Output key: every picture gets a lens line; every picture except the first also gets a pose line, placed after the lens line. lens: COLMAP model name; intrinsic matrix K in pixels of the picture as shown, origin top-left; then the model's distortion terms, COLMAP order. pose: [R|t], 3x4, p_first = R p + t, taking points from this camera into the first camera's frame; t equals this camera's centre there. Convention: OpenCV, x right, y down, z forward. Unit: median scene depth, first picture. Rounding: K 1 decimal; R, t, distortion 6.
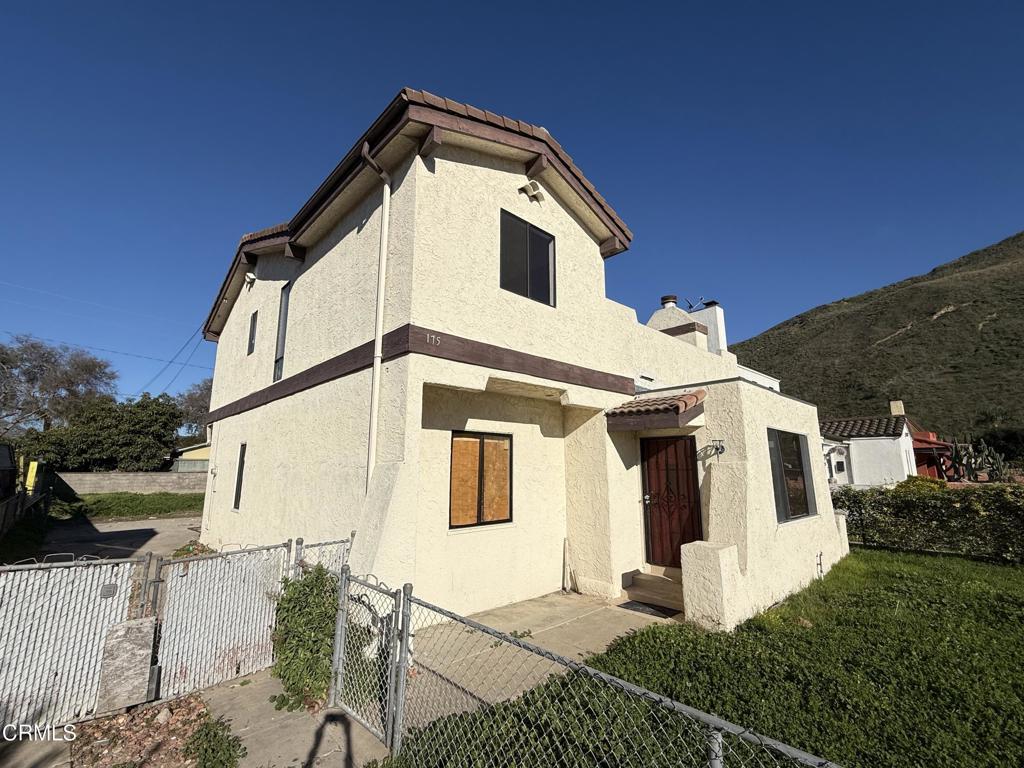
lens RADIAL K [[442.5, 0, 512.0], [0, 442.5, 384.0], [0, 0, 1]] dist [-0.000756, -0.000102]
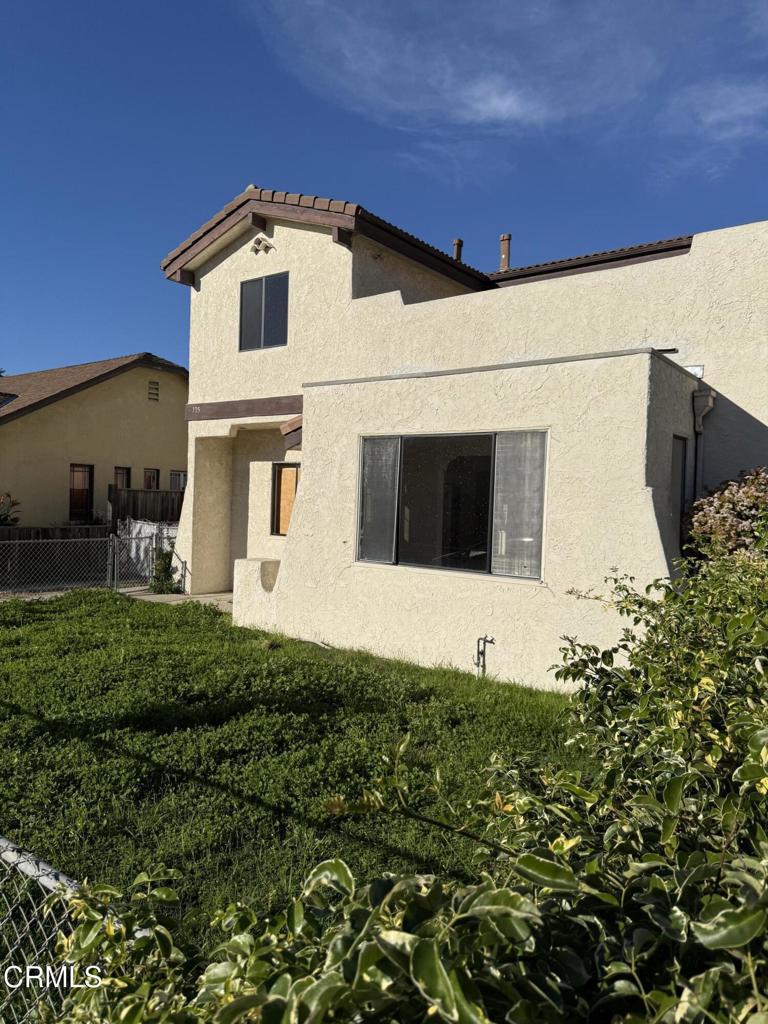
lens RADIAL K [[720.5, 0, 384.0], [0, 720.5, 512.0], [0, 0, 1]] dist [0.179835, -0.432309]
pose [[0.166153, 0.017513, -0.985944, 1.759895], [0.156898, 0.986636, 0.043966, 0.175973], [0.973538, -0.161997, 0.161185, 0.816040]]
